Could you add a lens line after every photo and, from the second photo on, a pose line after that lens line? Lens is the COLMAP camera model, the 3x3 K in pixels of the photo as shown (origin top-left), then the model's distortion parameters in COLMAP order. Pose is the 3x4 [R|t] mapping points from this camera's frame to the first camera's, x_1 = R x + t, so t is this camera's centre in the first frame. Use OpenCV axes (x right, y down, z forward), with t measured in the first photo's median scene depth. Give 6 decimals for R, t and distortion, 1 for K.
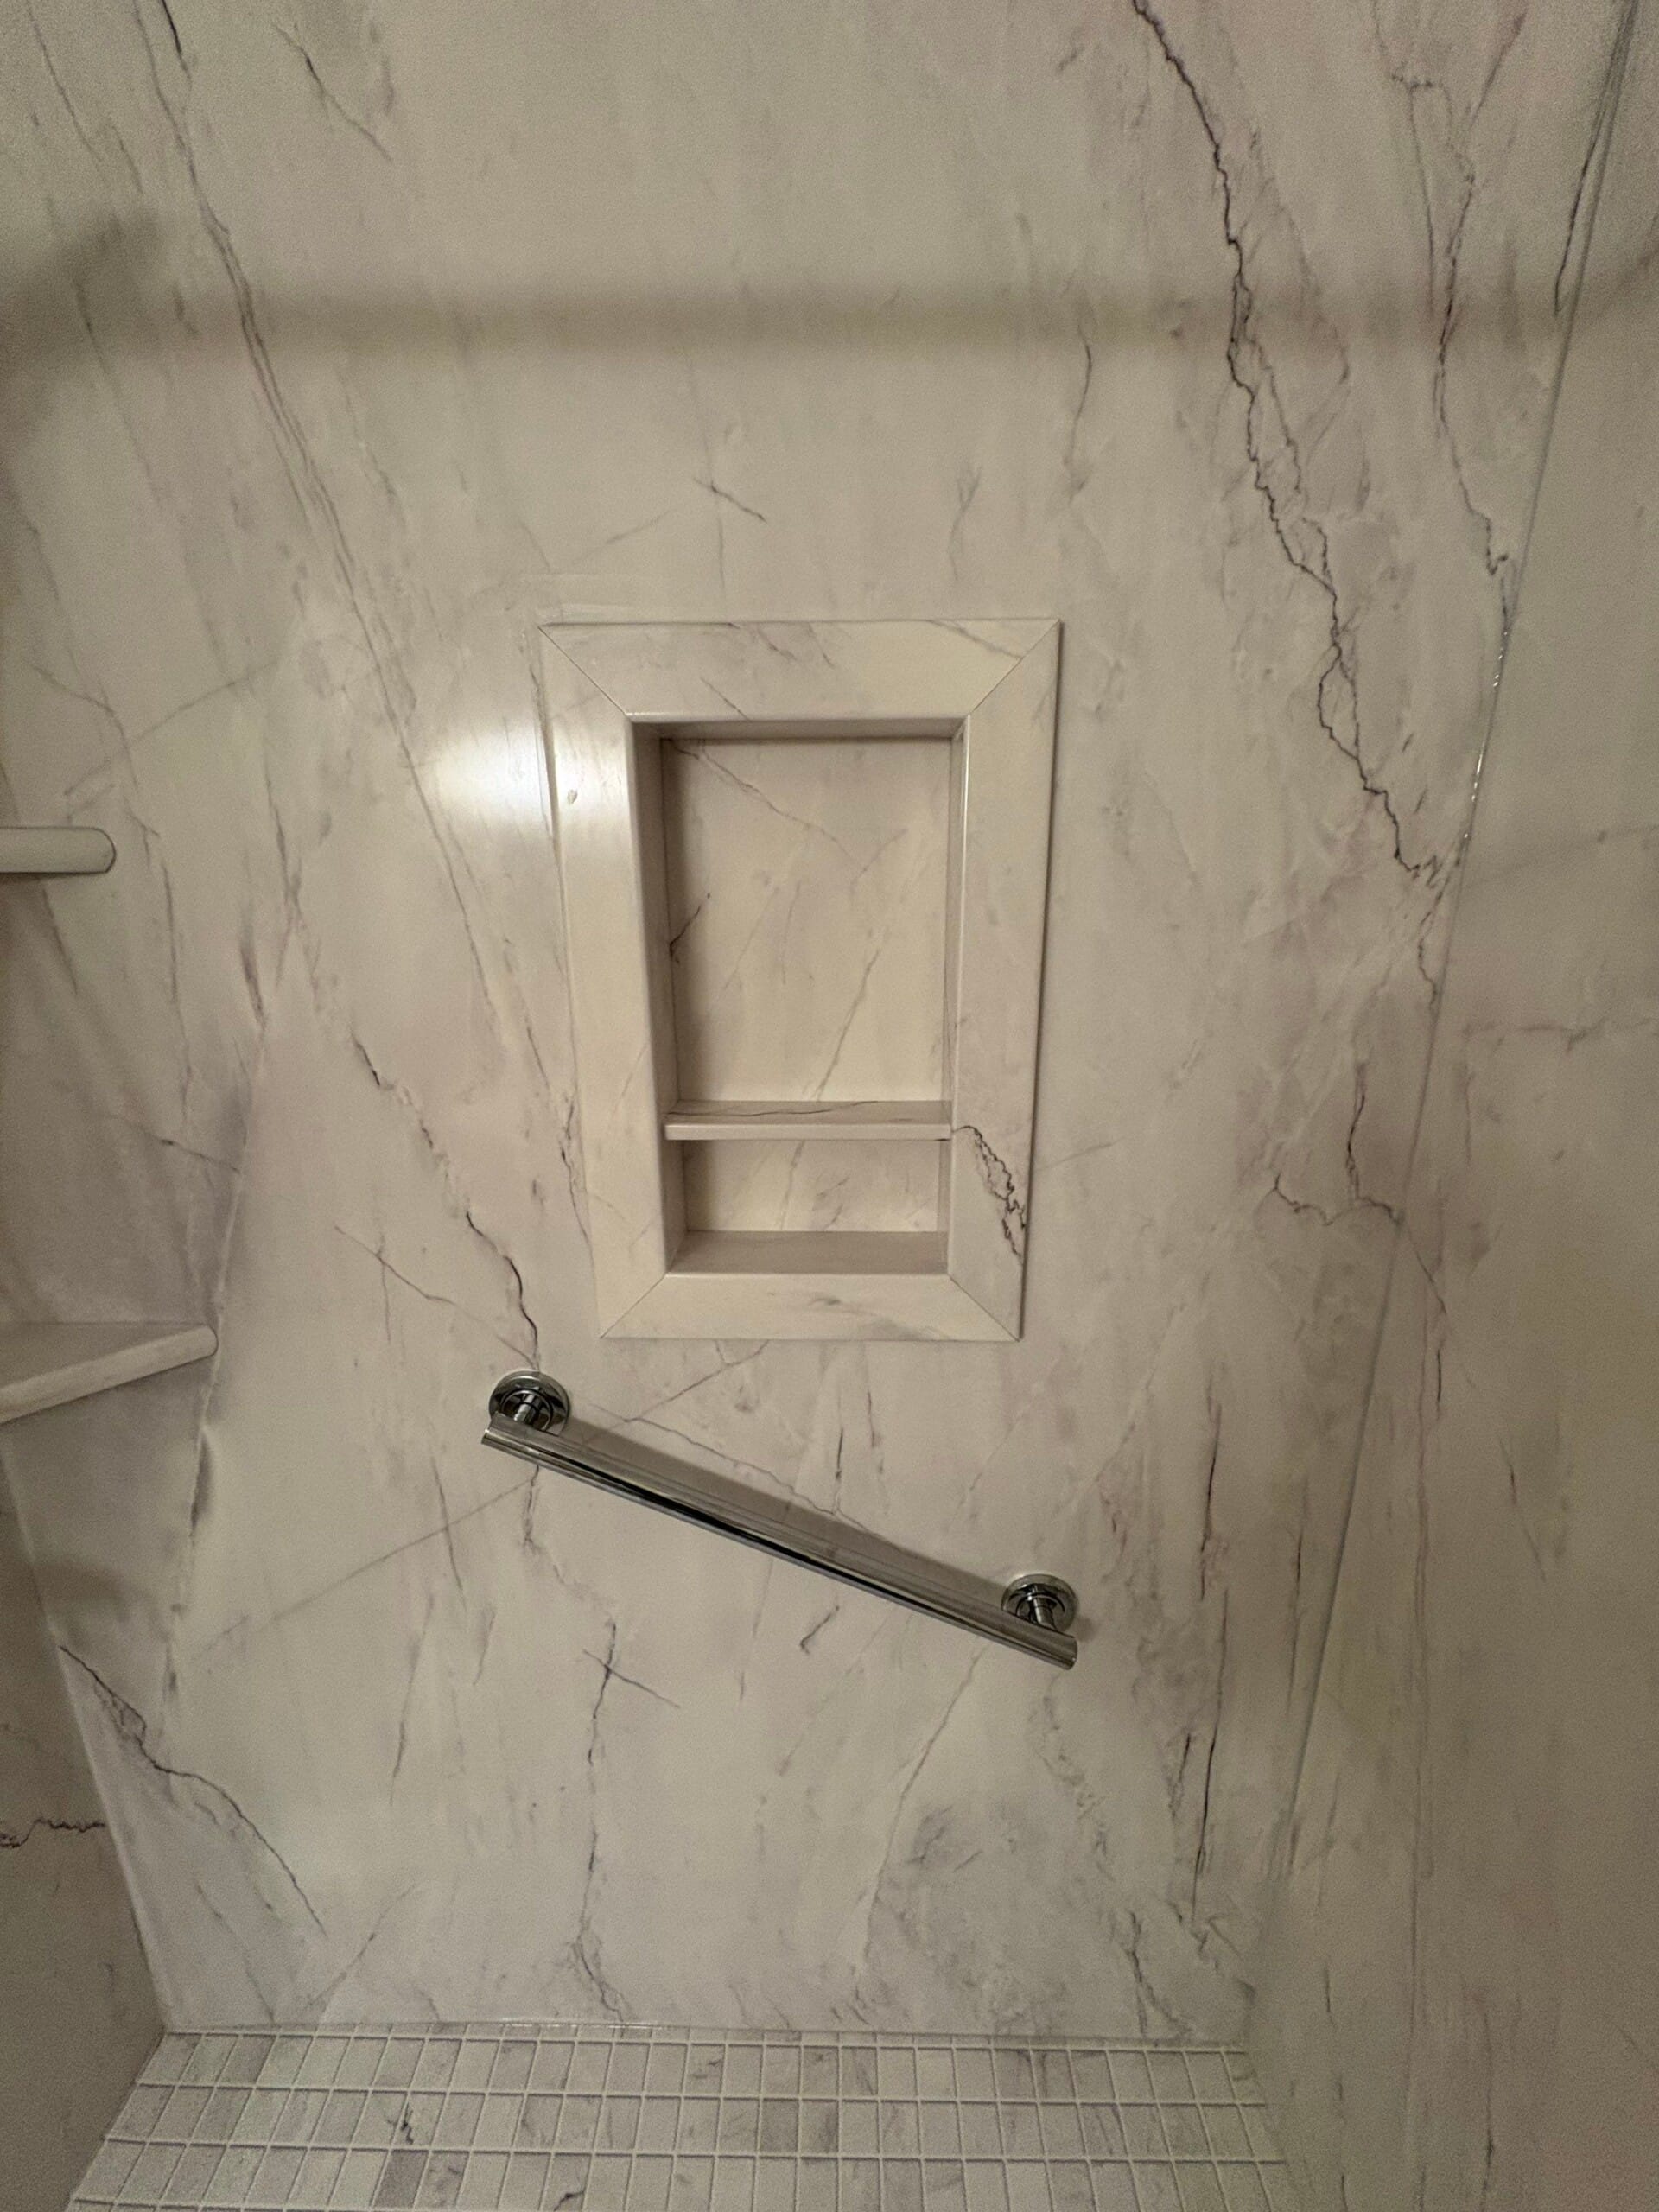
lens RADIAL K [[878.7, 0, 833.2], [0, 878.7, 1103.8], [0, 0, 1]] dist [0.000028, 0.000213]
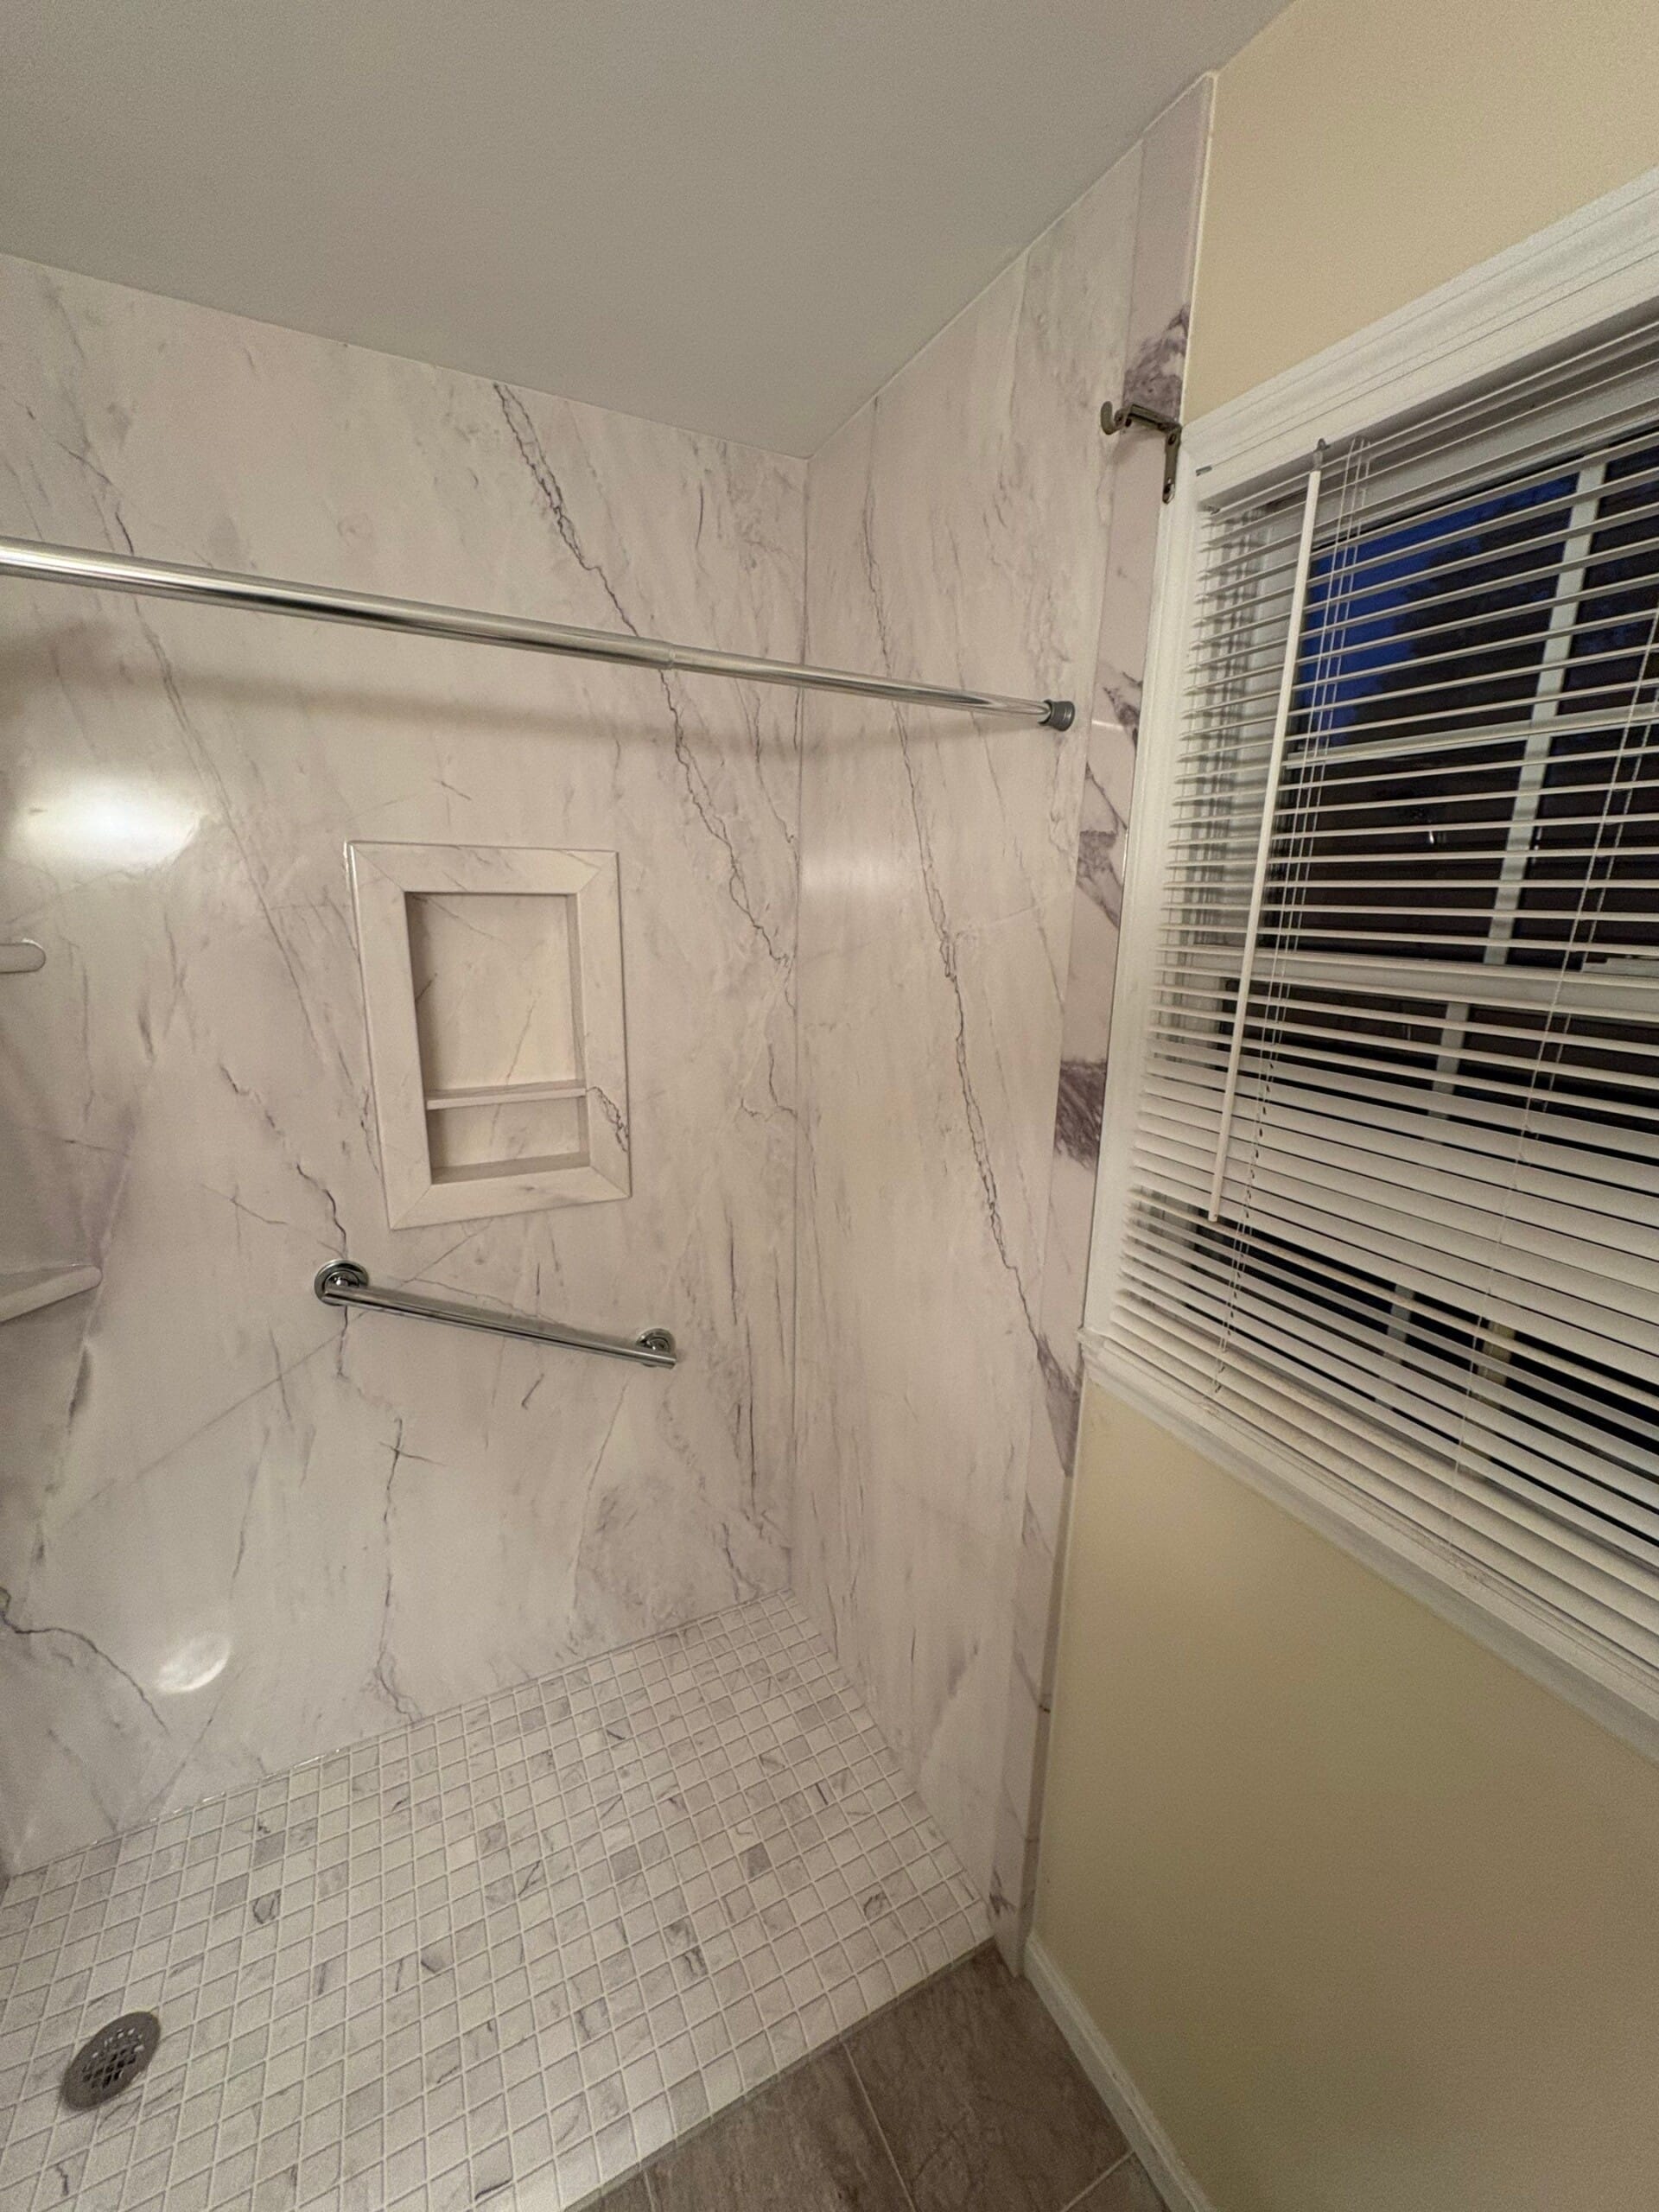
lens RADIAL K [[878.7, 0, 833.2], [0, 878.7, 1103.8], [0, 0, 1]] dist [0.000028, 0.000213]
pose [[0.880880, -0.089306, 0.464839, -0.283237], [0.107092, 0.994177, -0.011939, 0.135728], [-0.461066, 0.060298, 0.885315, -0.959202]]
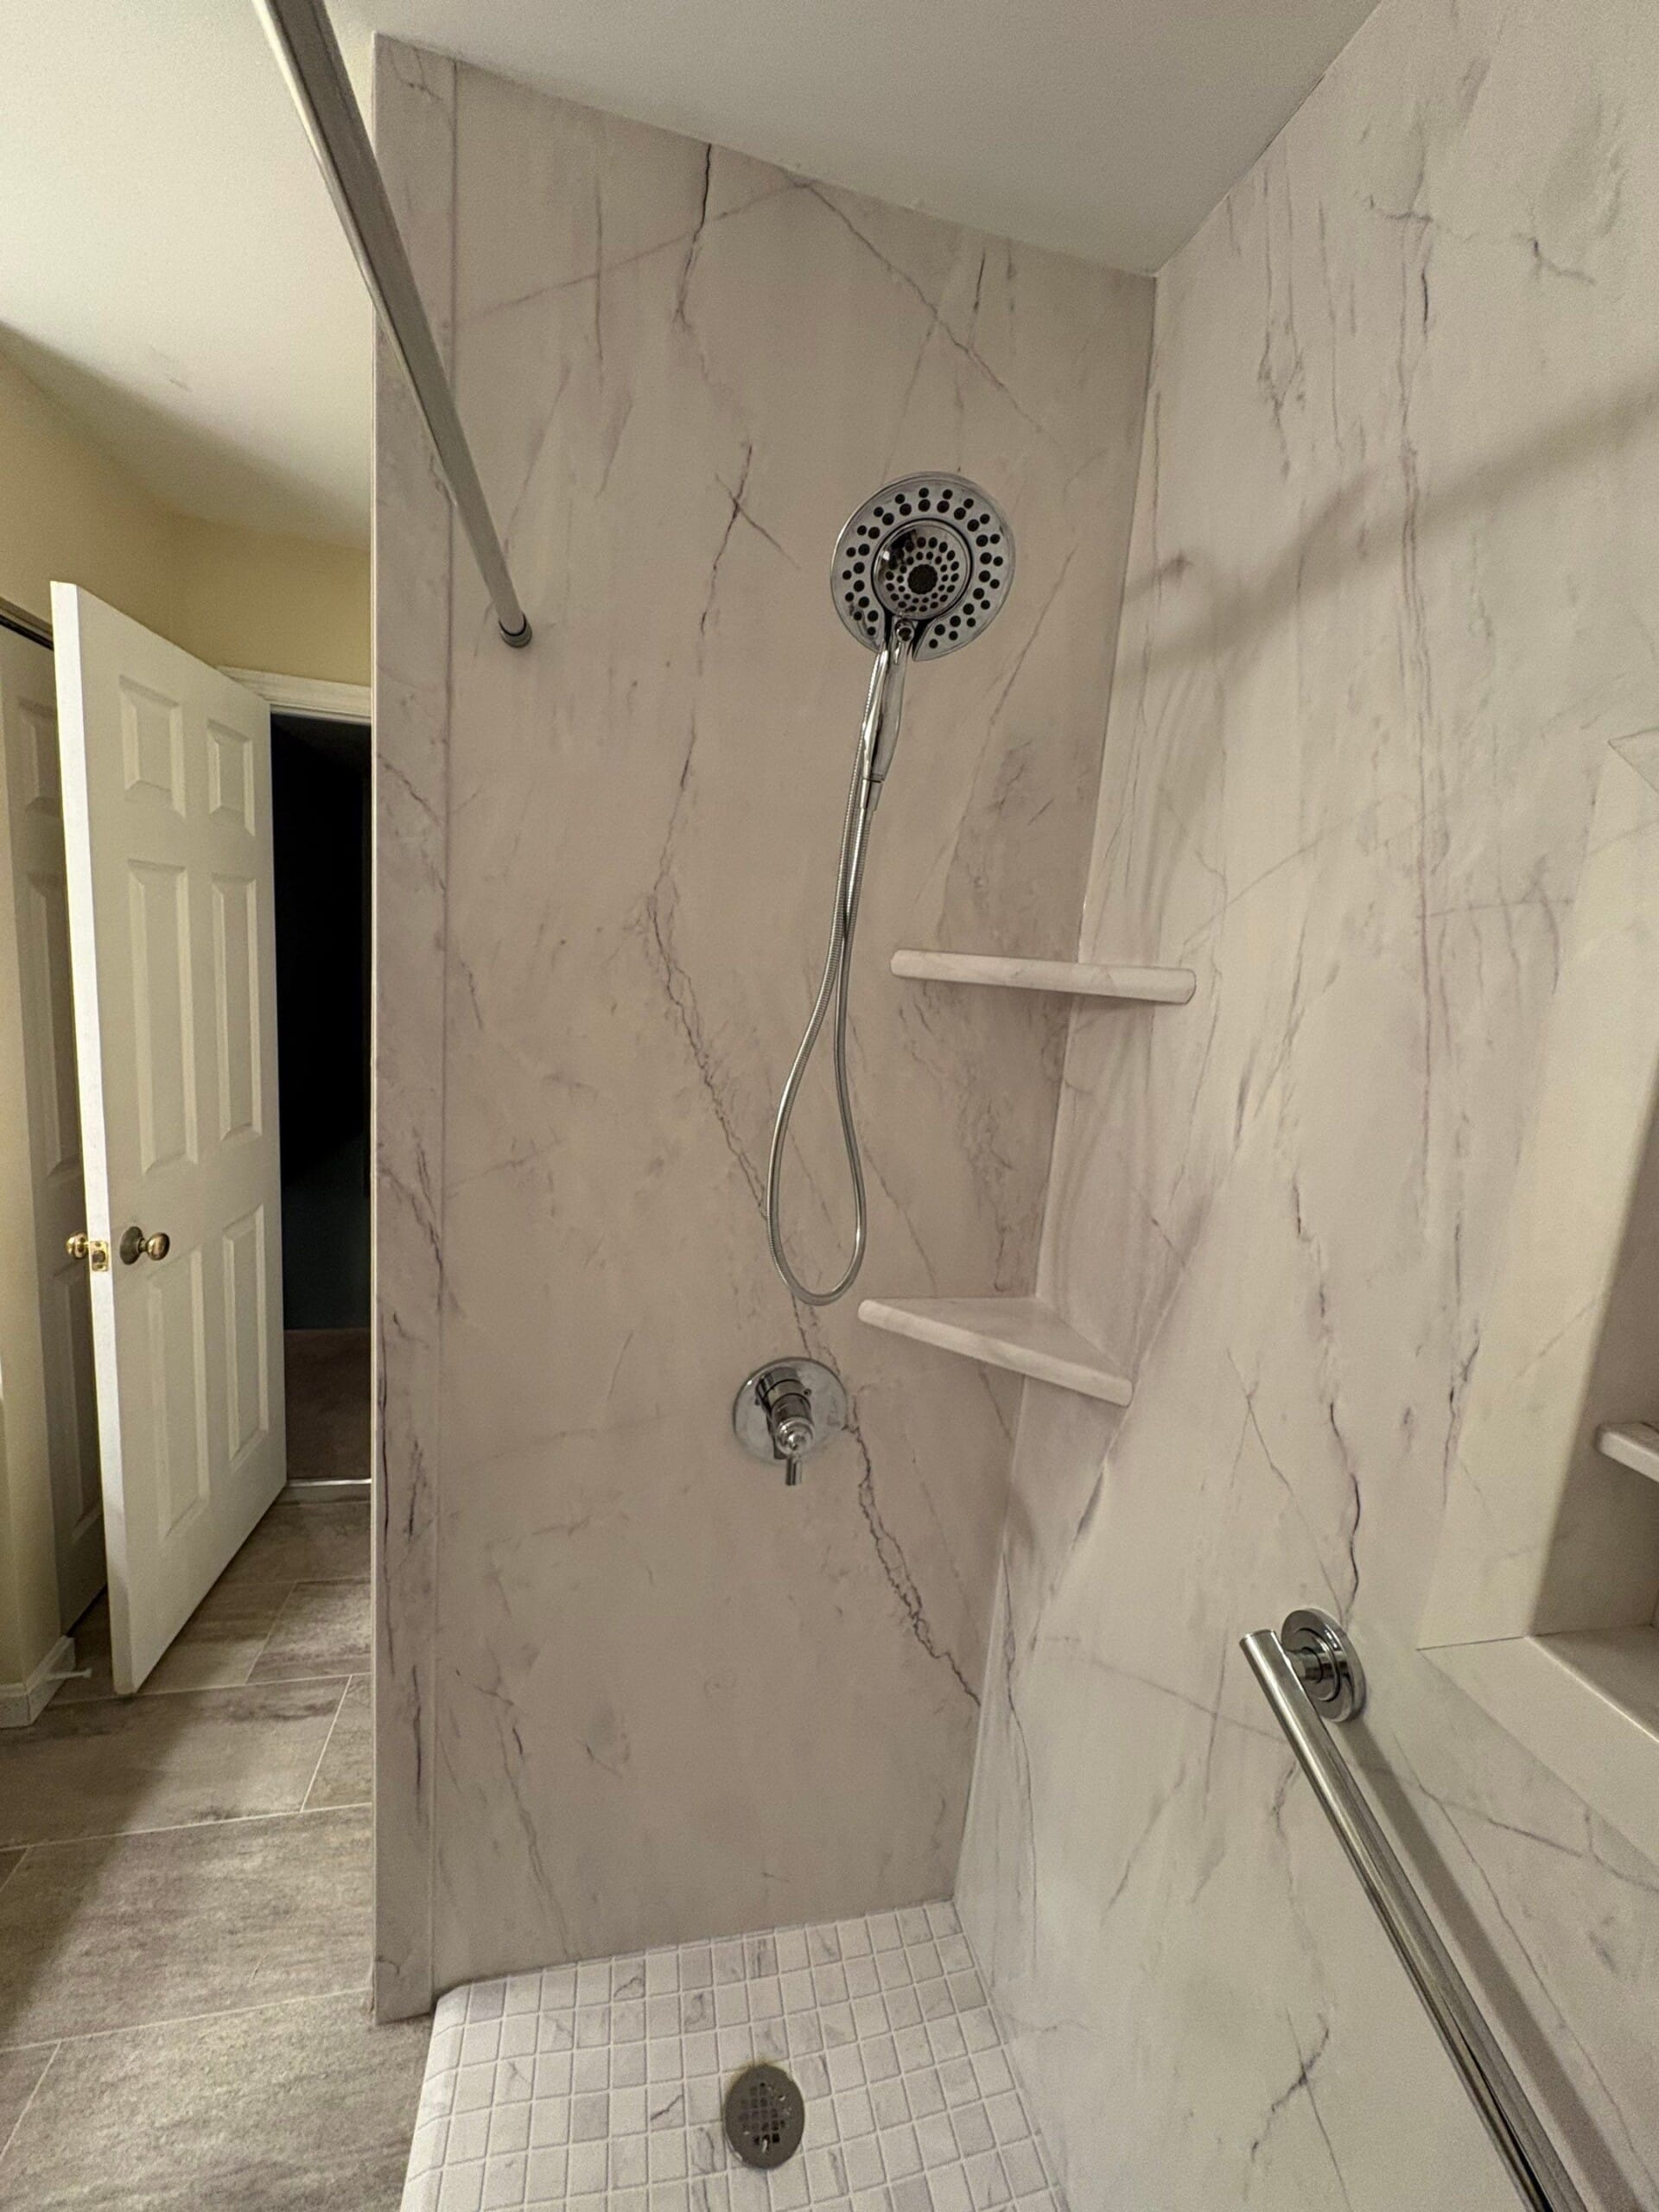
lens RADIAL K [[878.7, 0, 833.2], [0, 878.7, 1103.8], [0, 0, 1]] dist [0.000028, 0.000213]
pose [[0.239209, 0.179151, -0.954298, 0.244957], [-0.341399, 0.935594, 0.090063, -0.063666], [0.908970, 0.304252, 0.284965, 0.205948]]
